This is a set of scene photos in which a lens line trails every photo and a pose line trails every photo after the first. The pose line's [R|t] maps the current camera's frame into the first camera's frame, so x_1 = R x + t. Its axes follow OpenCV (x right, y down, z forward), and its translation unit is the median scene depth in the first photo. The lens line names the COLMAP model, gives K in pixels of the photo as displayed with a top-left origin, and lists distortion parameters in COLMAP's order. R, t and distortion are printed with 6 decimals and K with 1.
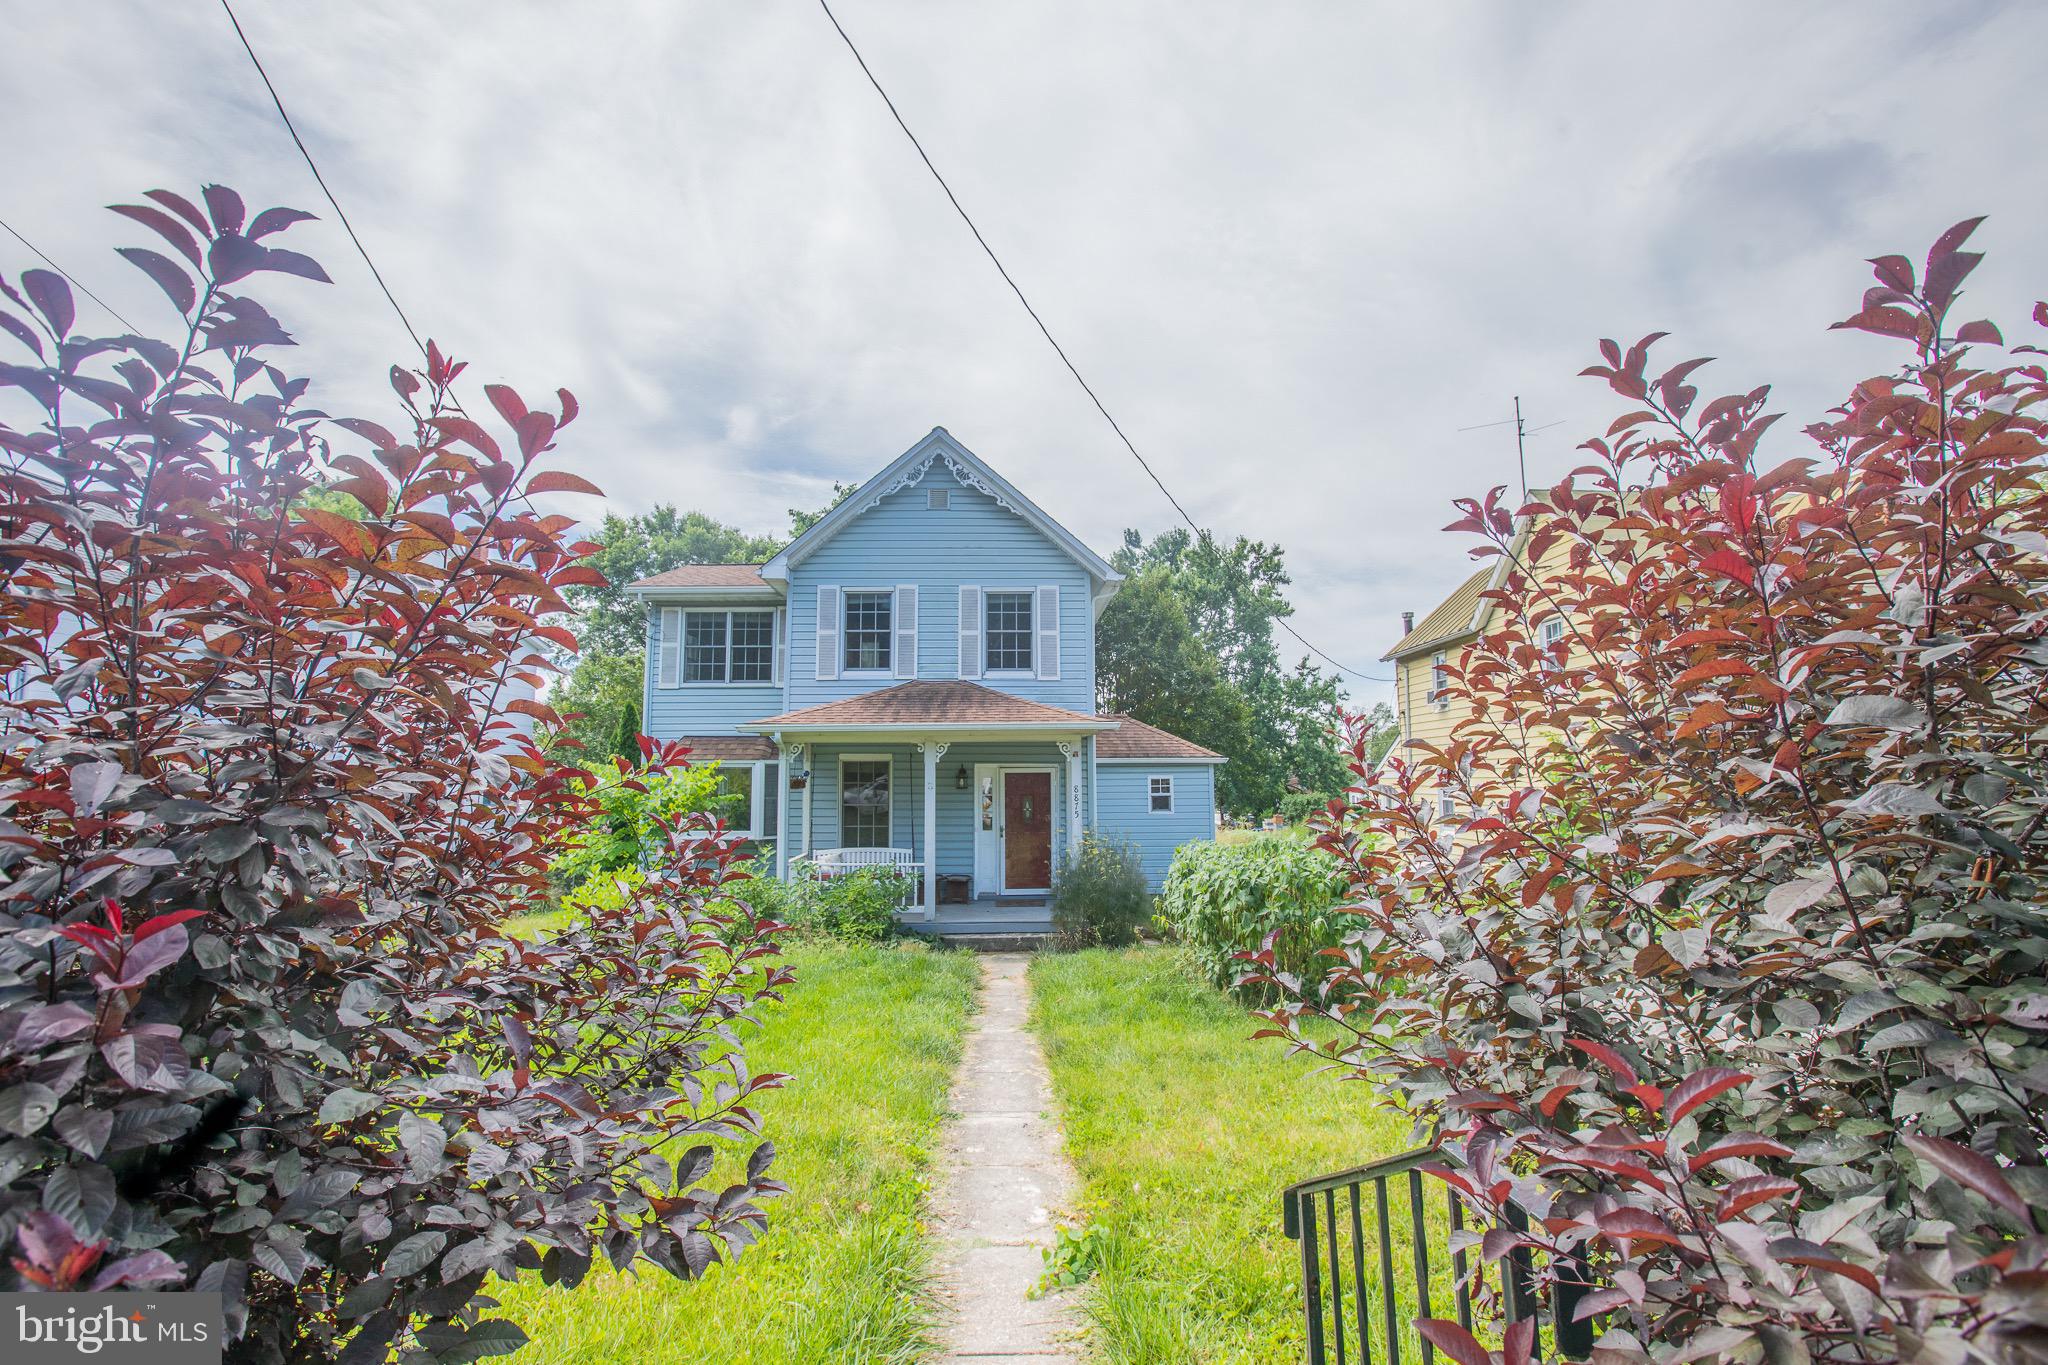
lens RADIAL K [[935.8, 0, 1024.0], [0, 935.8, 682.5], [0, 0, 1]] dist [-0.058132, 0.020516]
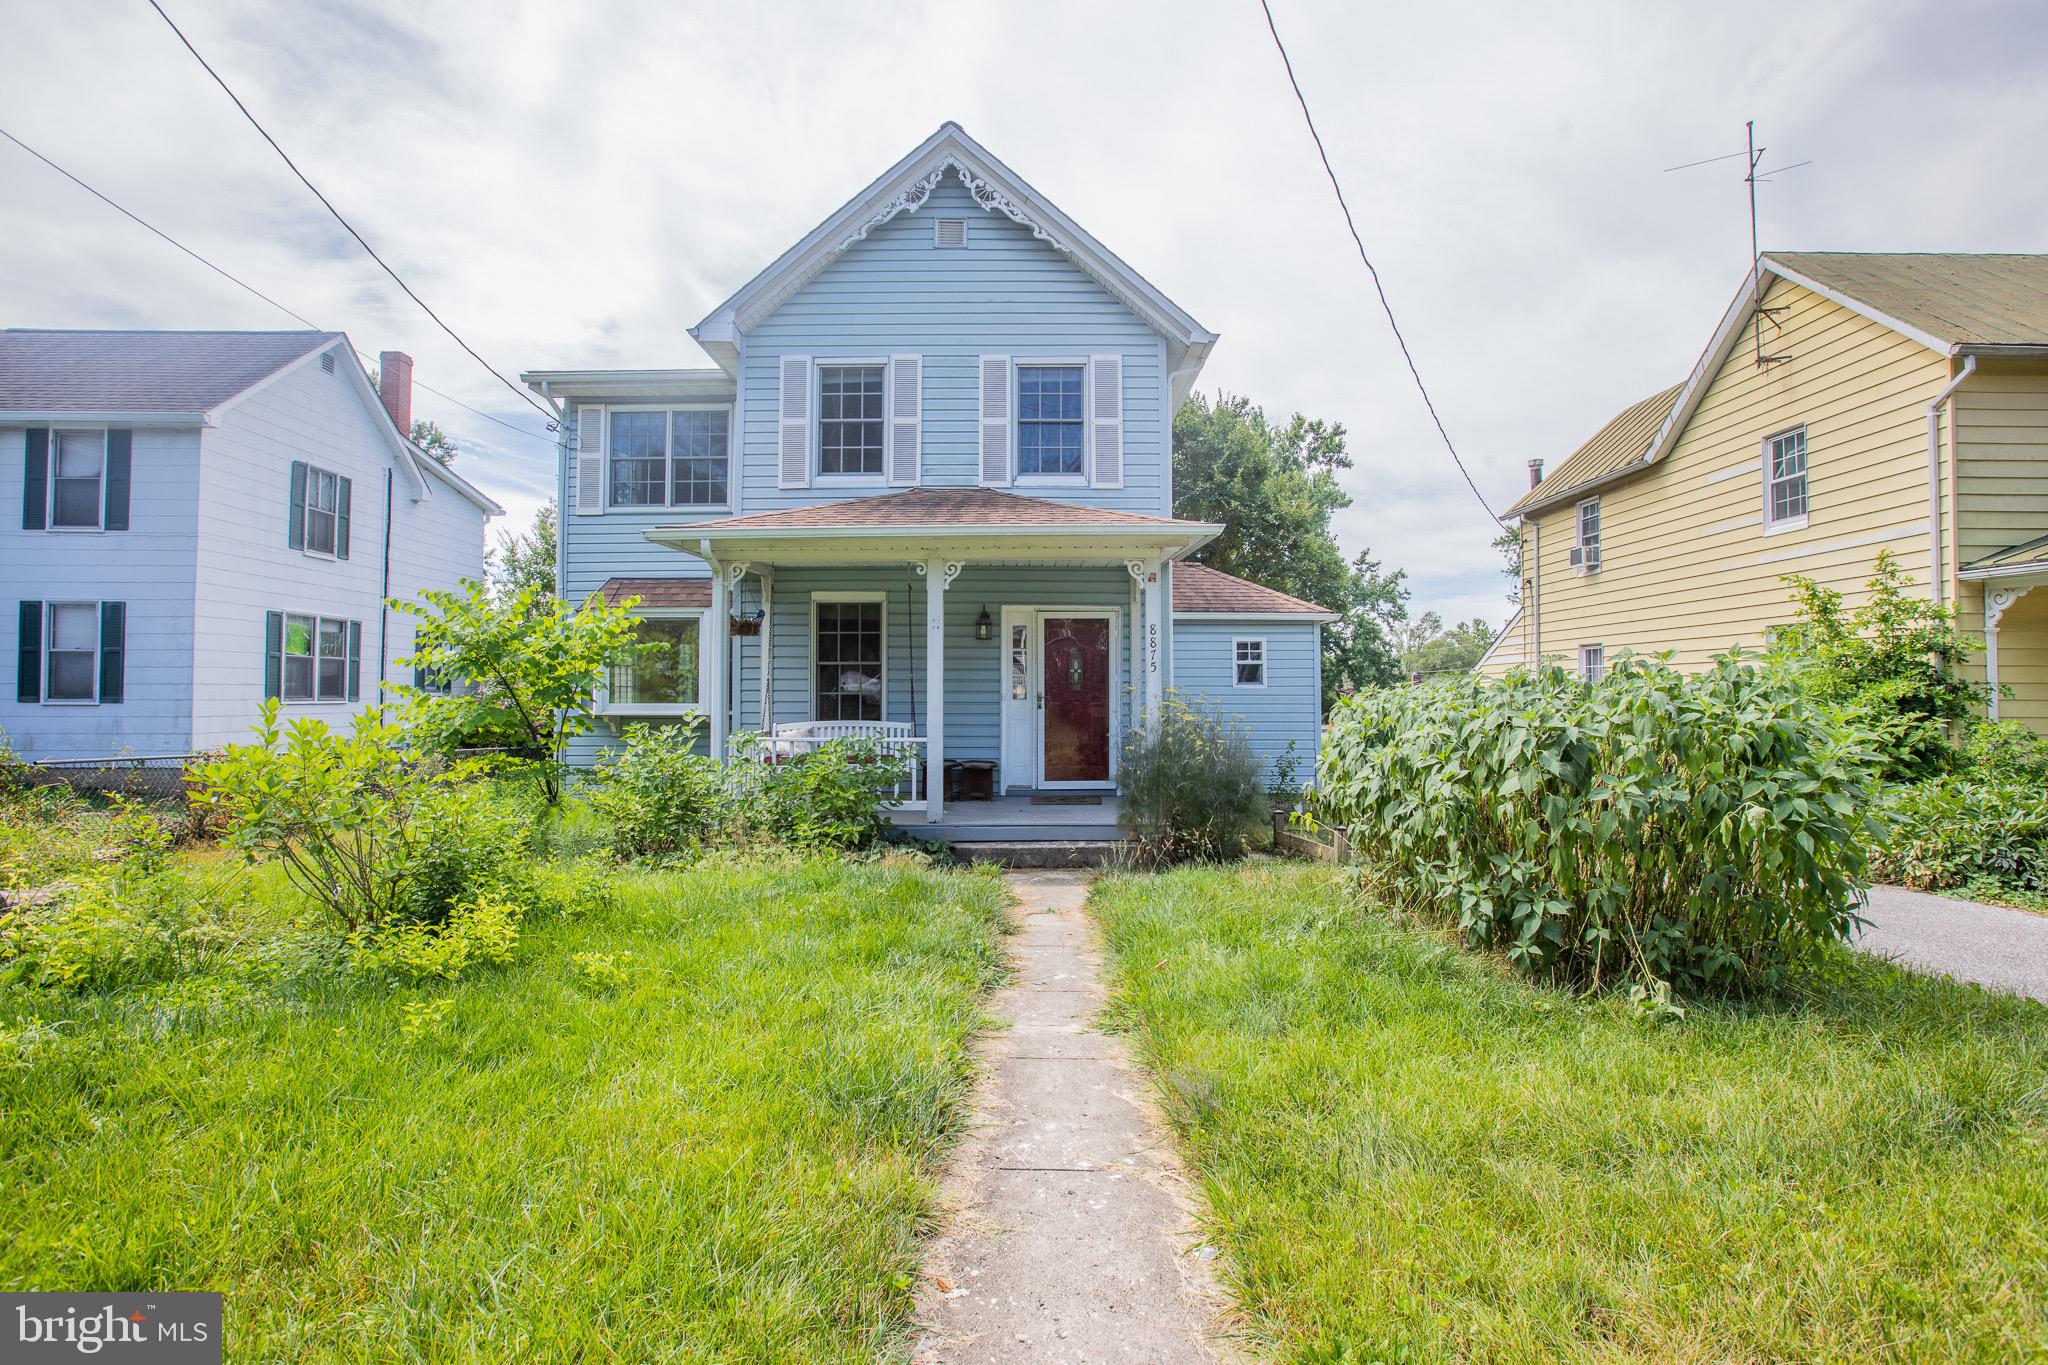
lens RADIAL K [[950.3, 0, 1028.4], [0, 950.3, 662.3], [0, 0, 1]] dist [-0.049184, 0.022379]
pose [[0.999688, 0.004643, -0.024537, -0.014256], [-0.002924, 0.997567, 0.069649, 0.078357], [0.024800, -0.069555, 0.997270, 0.276559]]
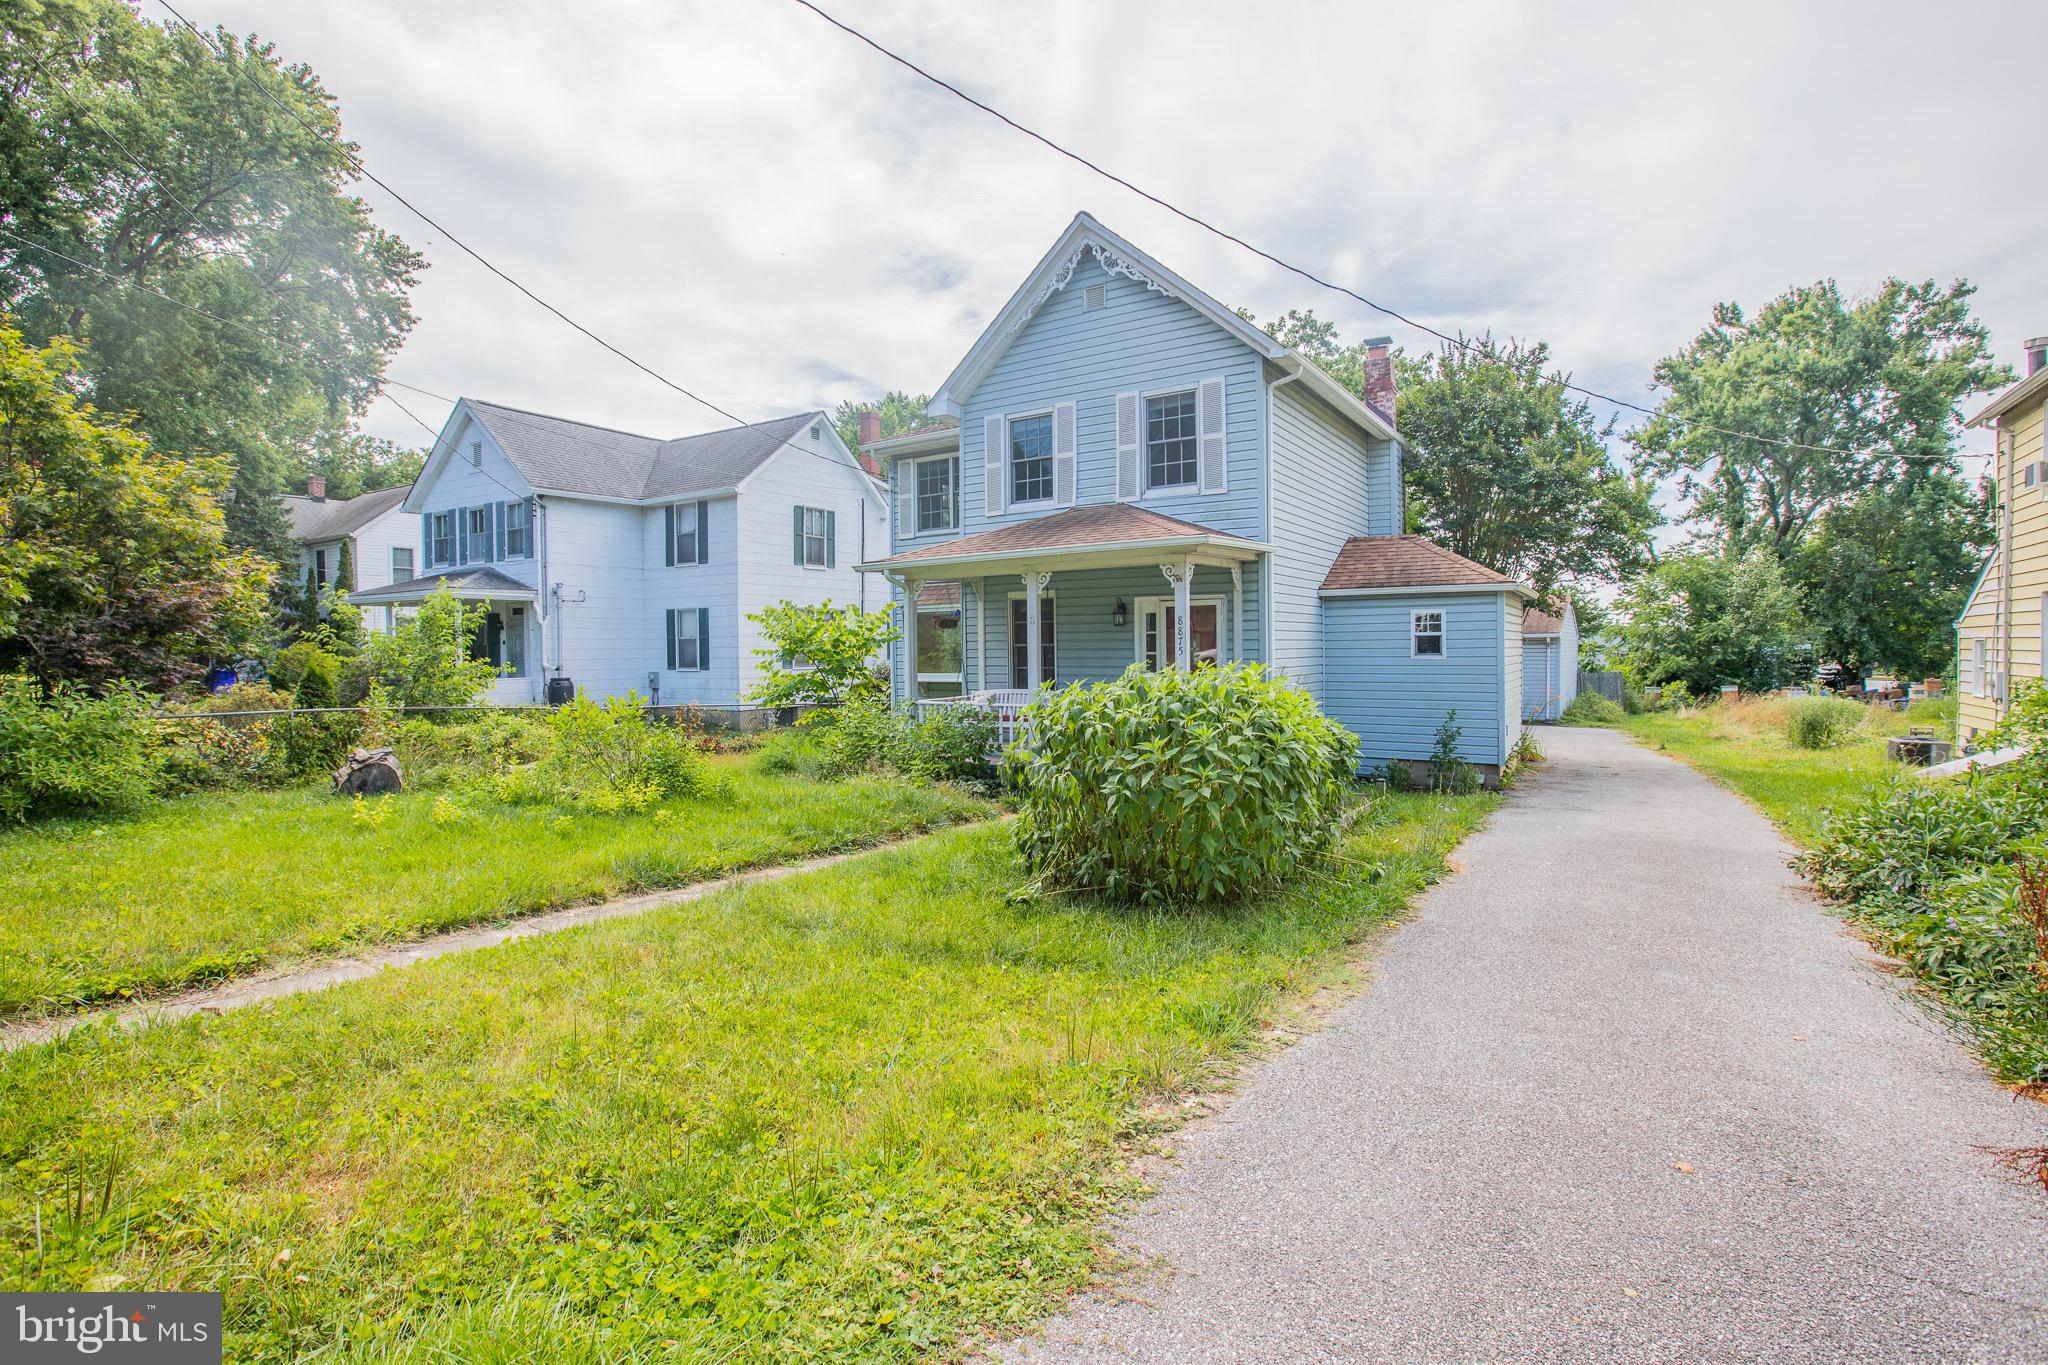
lens RADIAL K [[950.3, 0, 1028.4], [0, 950.3, 662.3], [0, 0, 1]] dist [-0.049184, 0.022379]
pose [[0.828045, 0.003089, -0.560653, 0.360864], [0.065660, 0.992569, 0.102445, 0.048560], [0.556803, -0.121642, 0.821690, 0.202506]]
